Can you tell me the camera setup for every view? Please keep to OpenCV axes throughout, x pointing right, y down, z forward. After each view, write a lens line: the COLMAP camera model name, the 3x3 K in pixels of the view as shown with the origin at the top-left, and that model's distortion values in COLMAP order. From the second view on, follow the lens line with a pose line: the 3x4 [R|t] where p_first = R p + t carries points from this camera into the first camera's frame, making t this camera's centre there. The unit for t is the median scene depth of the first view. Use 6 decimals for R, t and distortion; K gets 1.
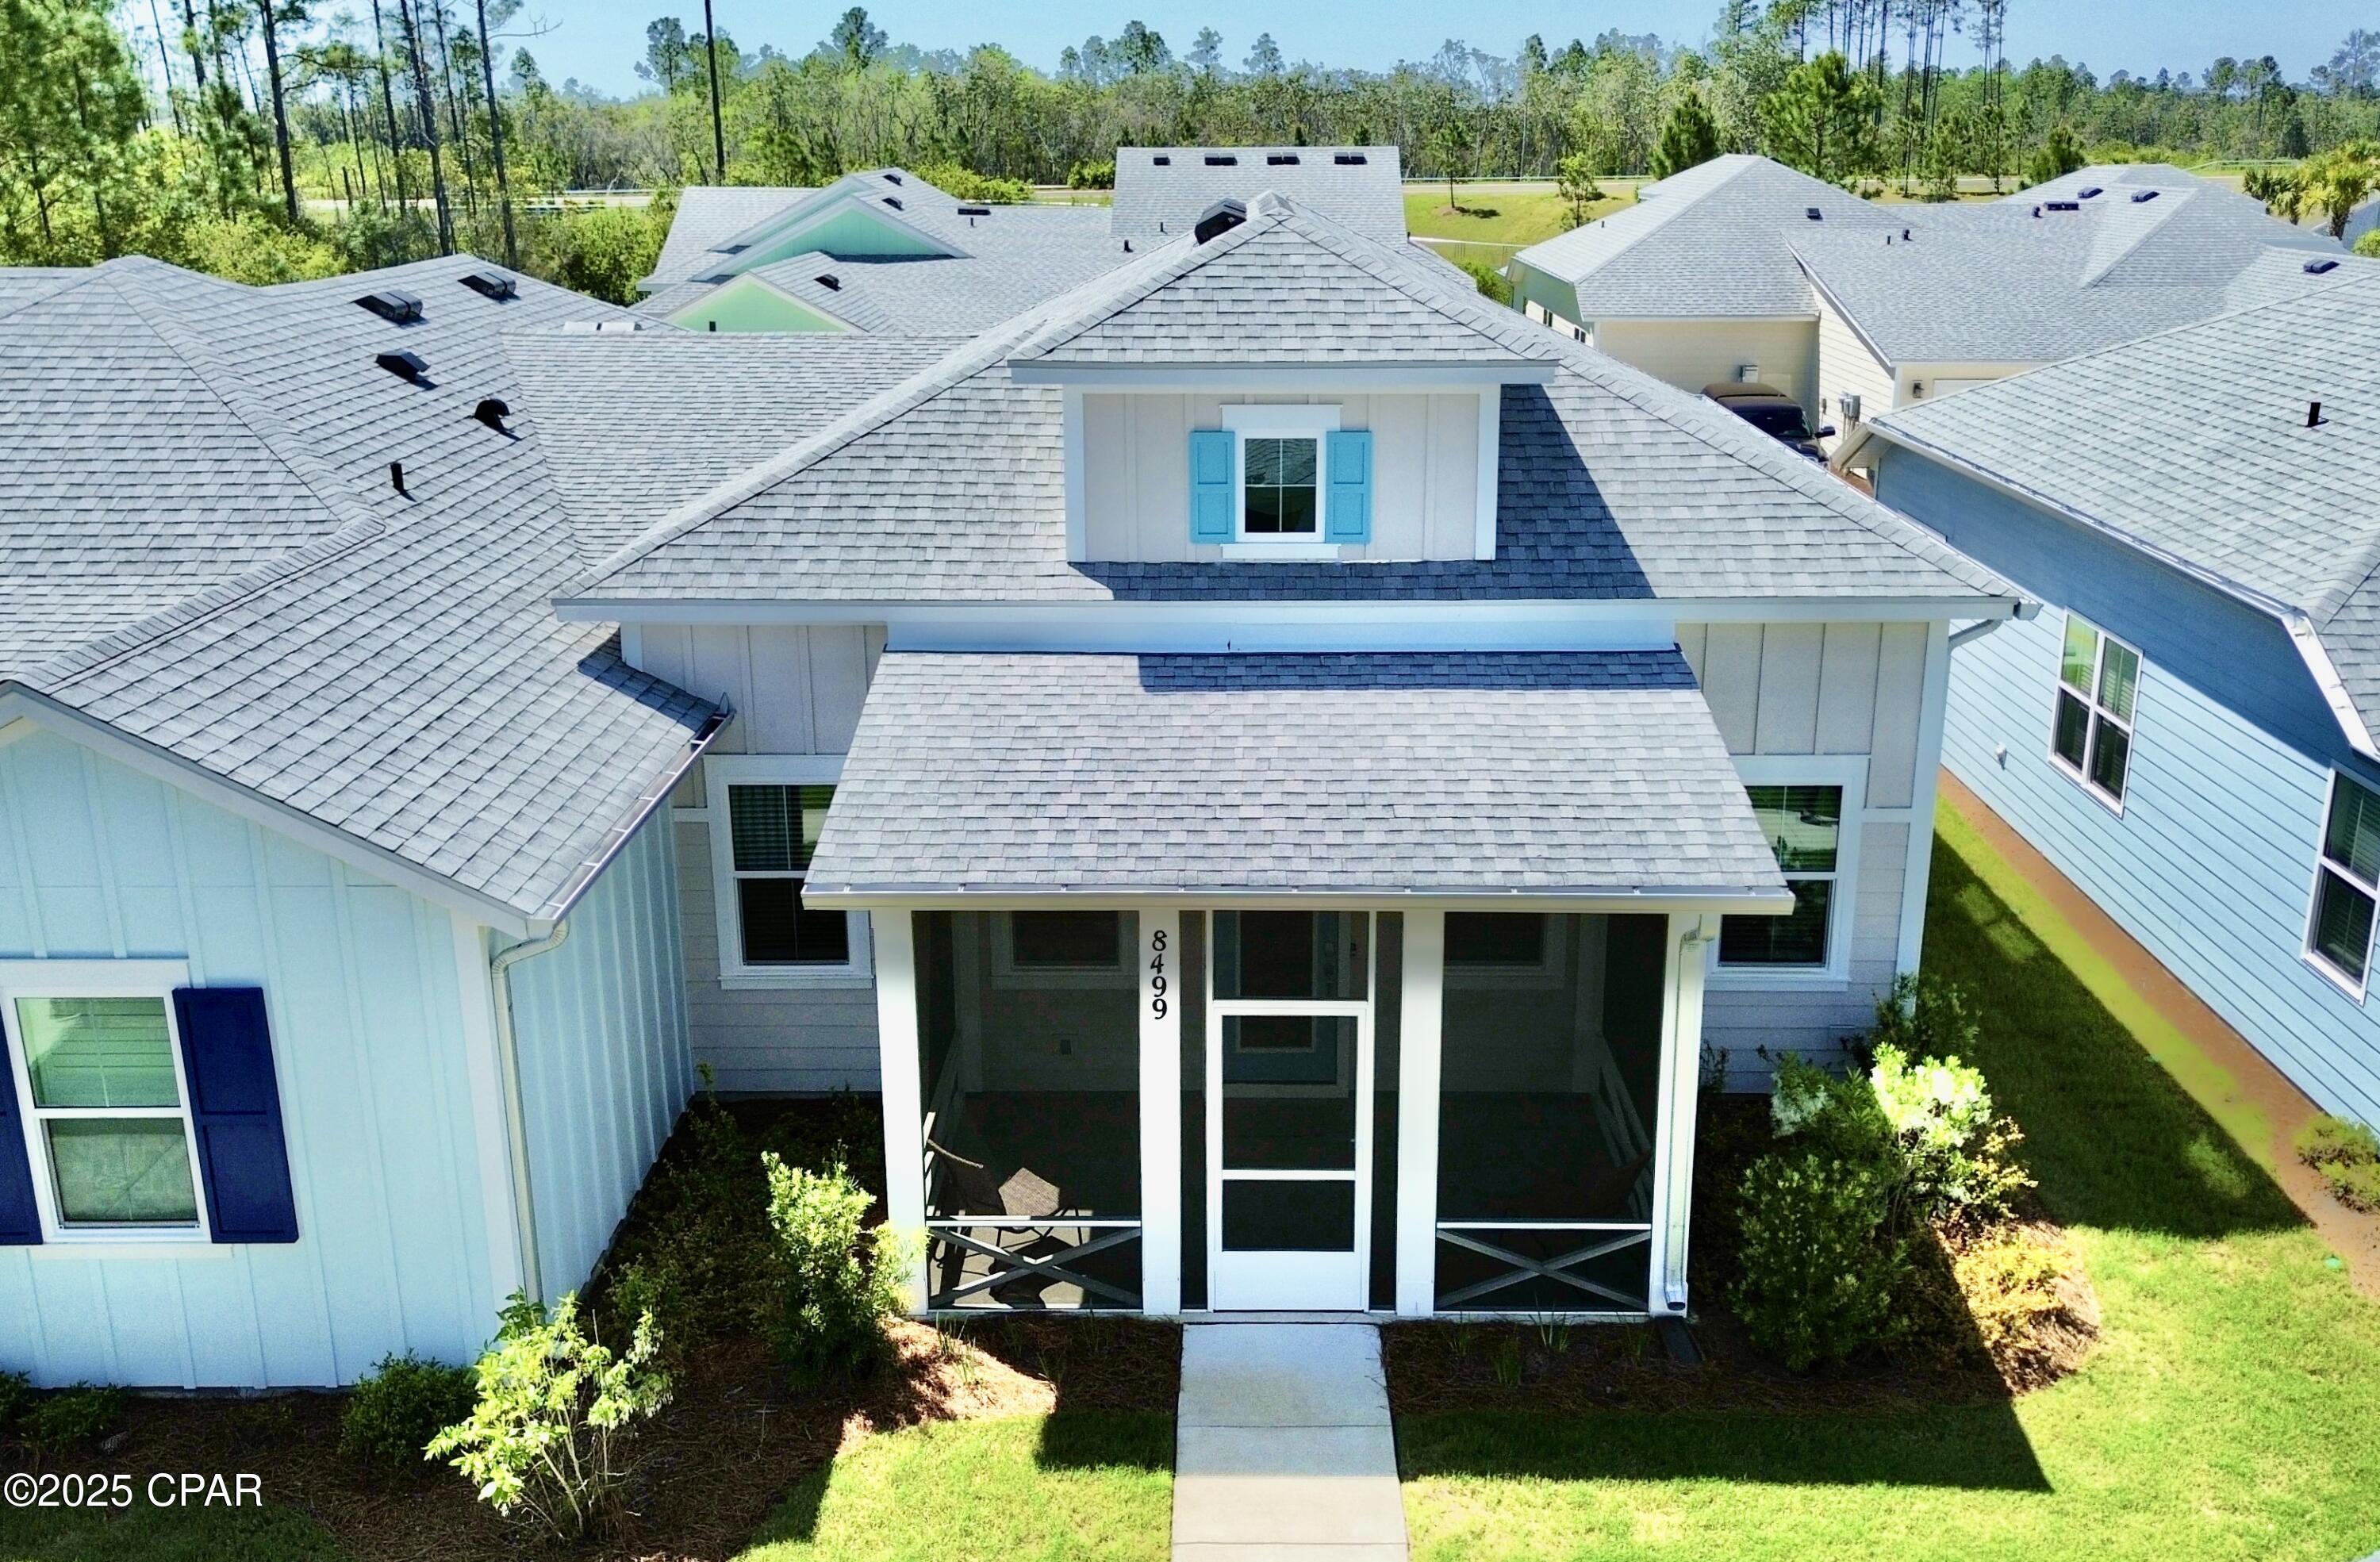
lens RADIAL K [[2146.5, 0, 1194.4], [0, 2146.5, 832.8], [0, 0, 1]] dist [0.005758, 0.000637]
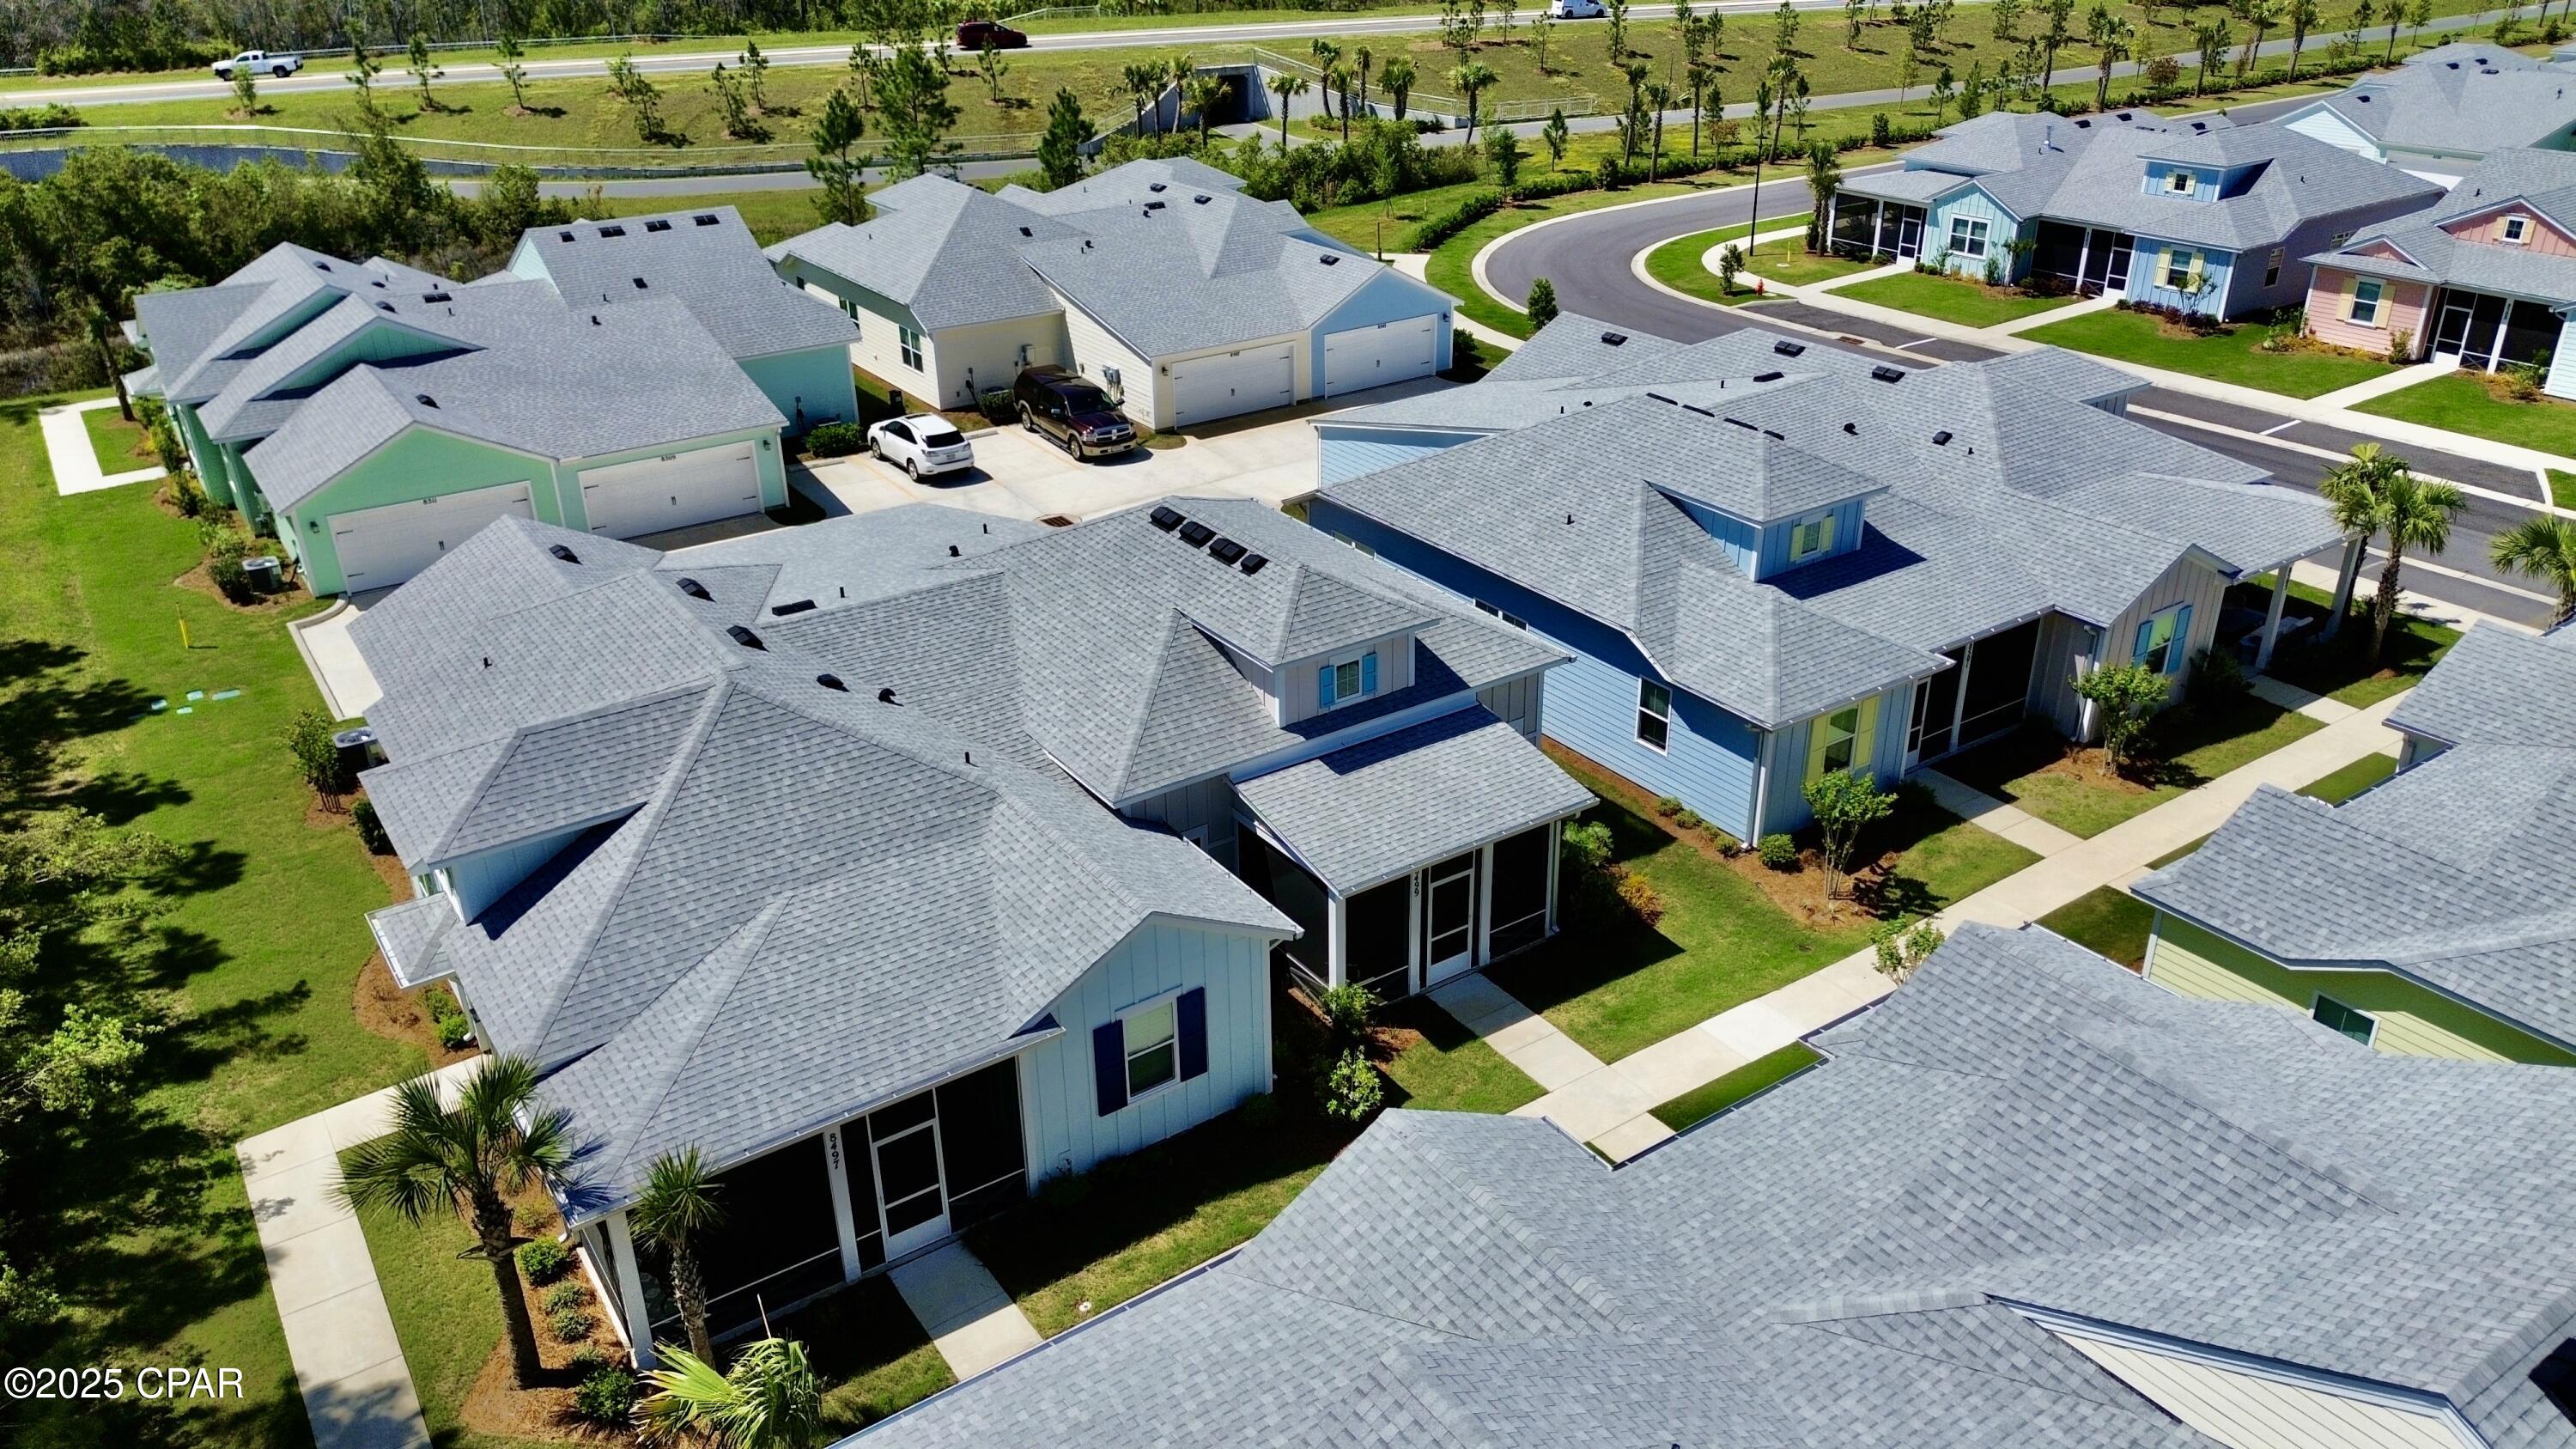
lens RADIAL K [[1789.2, 0, 1289.2], [0, 1789.2, 824.2], [0, 0, 1]] dist [0.019215, -0.000285]
pose [[0.813753, -0.285379, 0.506325, -1.177149], [0.187939, 0.953554, 0.235400, -0.525762], [-0.549987, -0.096399, 0.829591, -0.765022]]
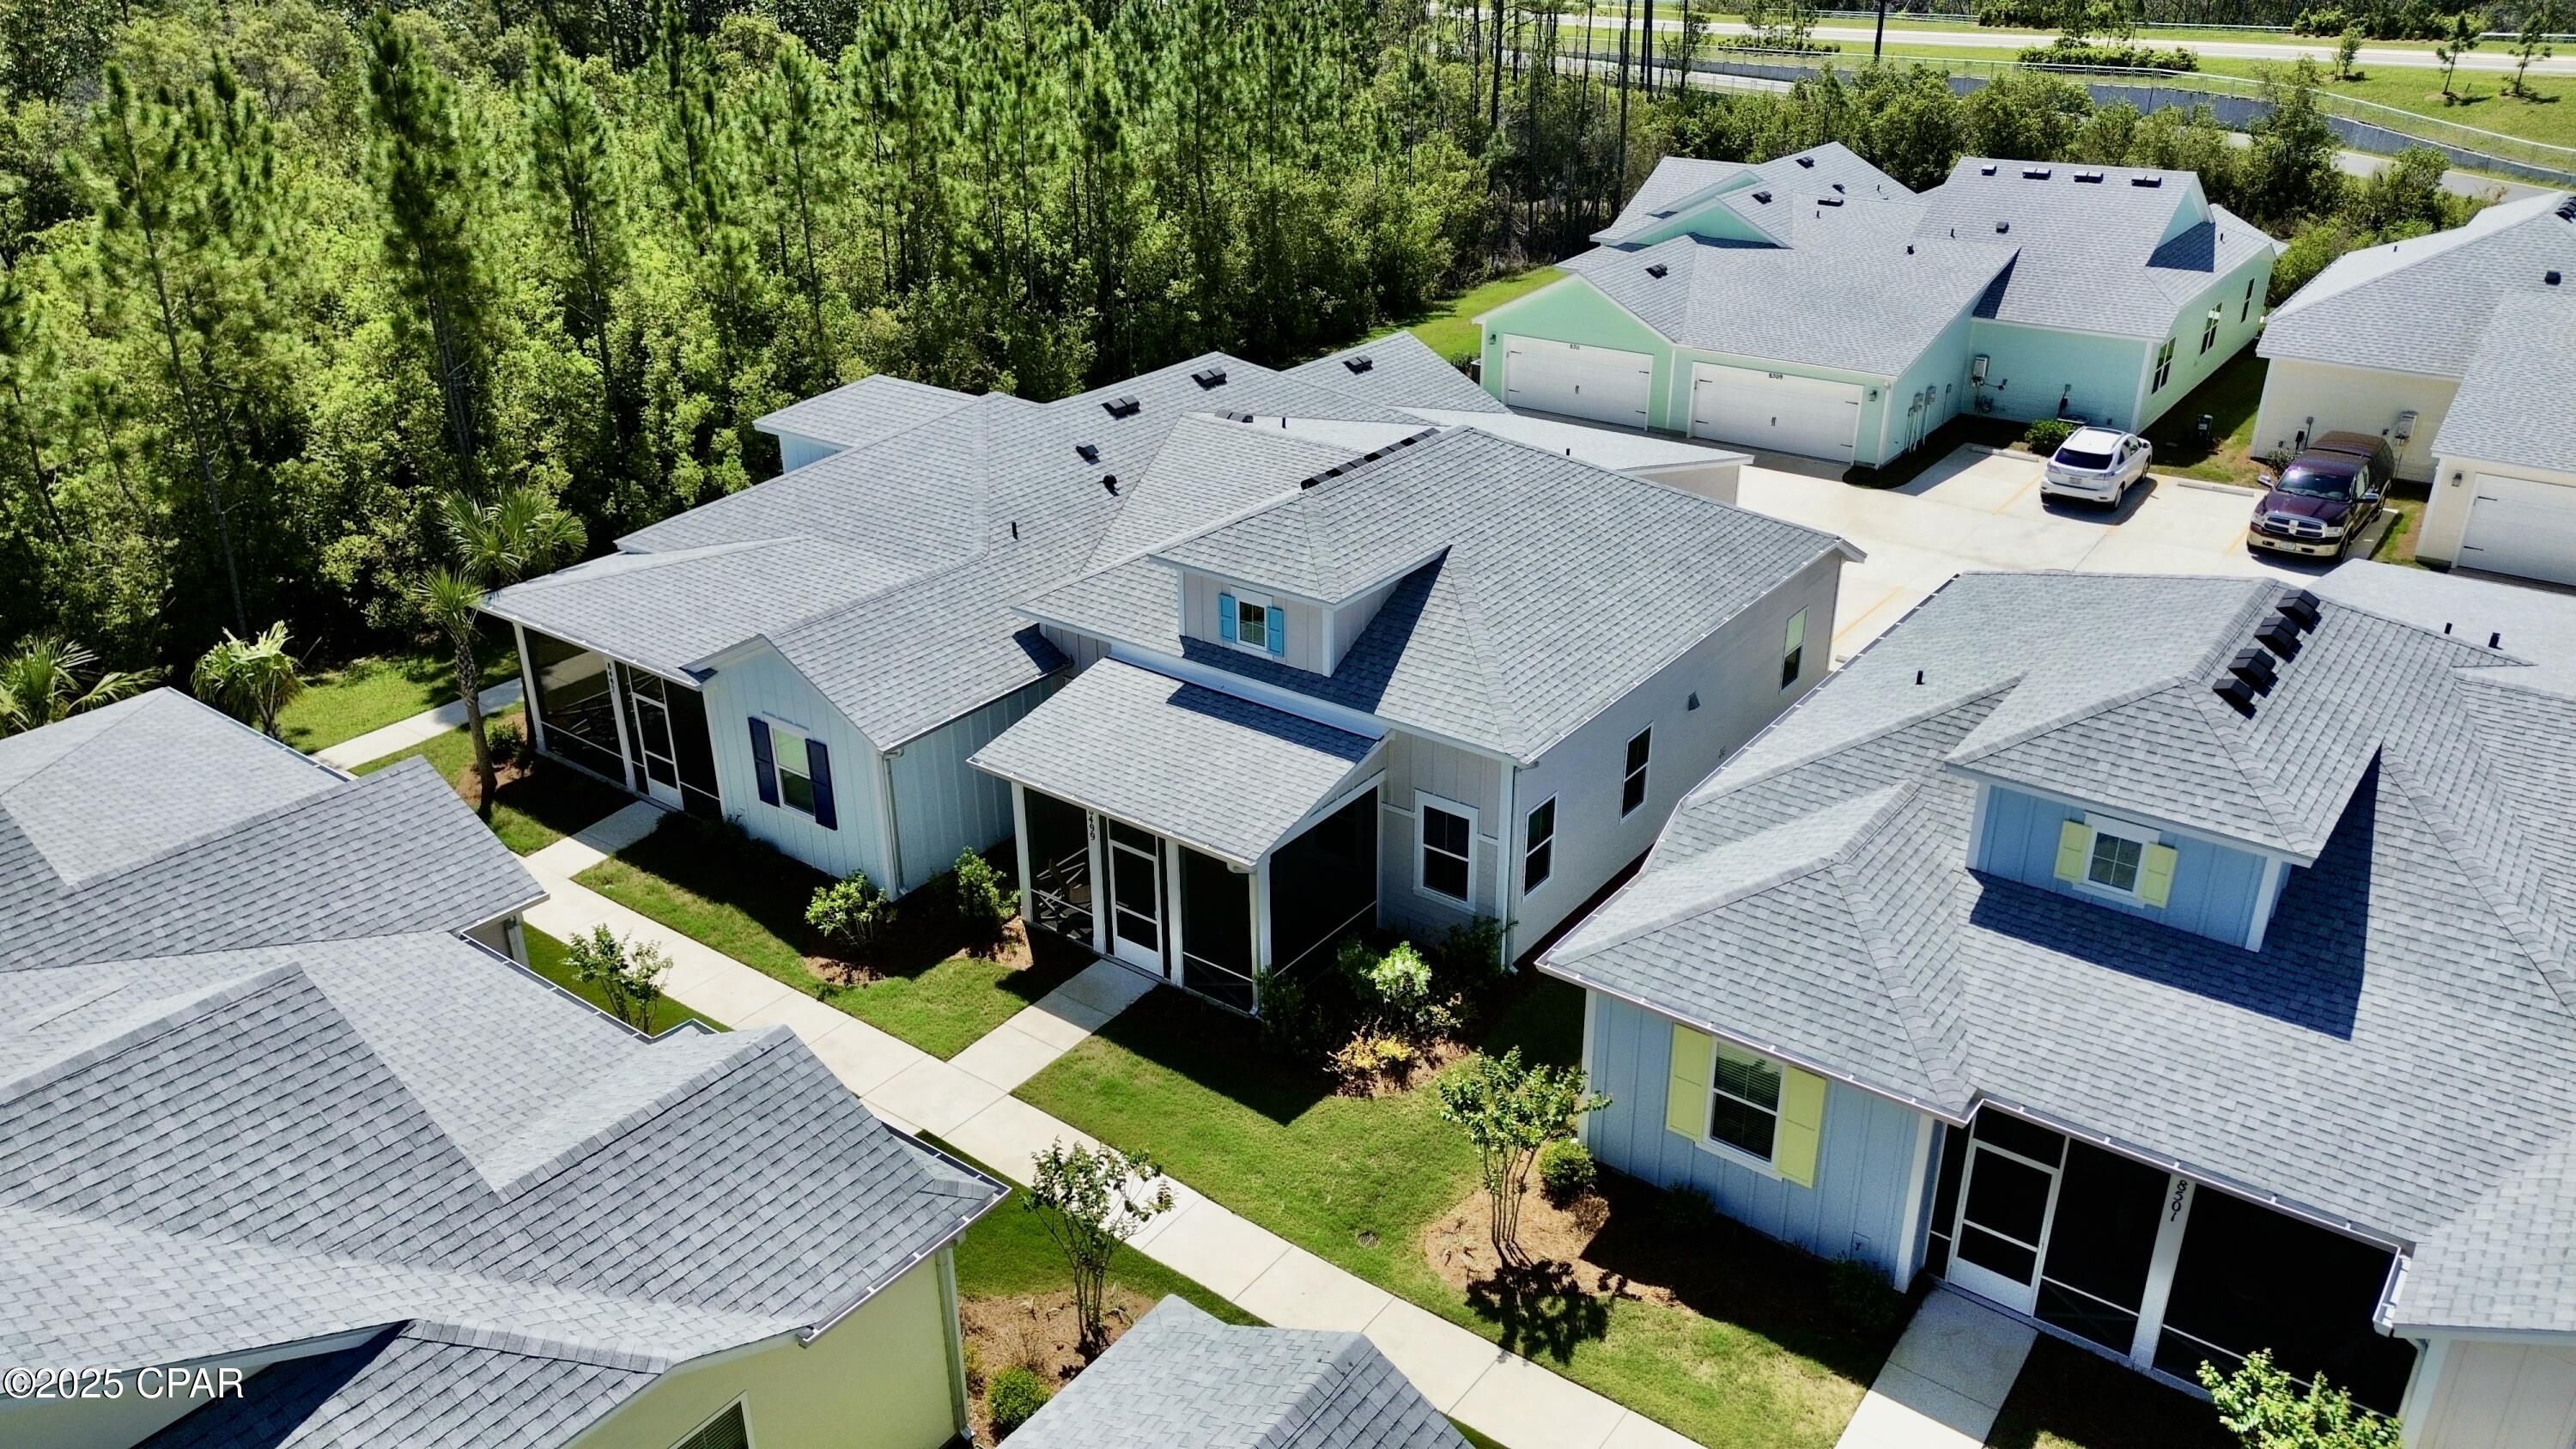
lens RADIAL K [[1837.3, 0, 1288.0], [0, 1837.3, 724.5], [0, 0, 1]] dist [-0.001657, -0.003283]
pose [[0.807033, 0.246950, -0.536389, 1.159291], [-0.176550, 0.967712, 0.179899, -0.424619], [0.563496, -0.050485, 0.824575, -0.586334]]
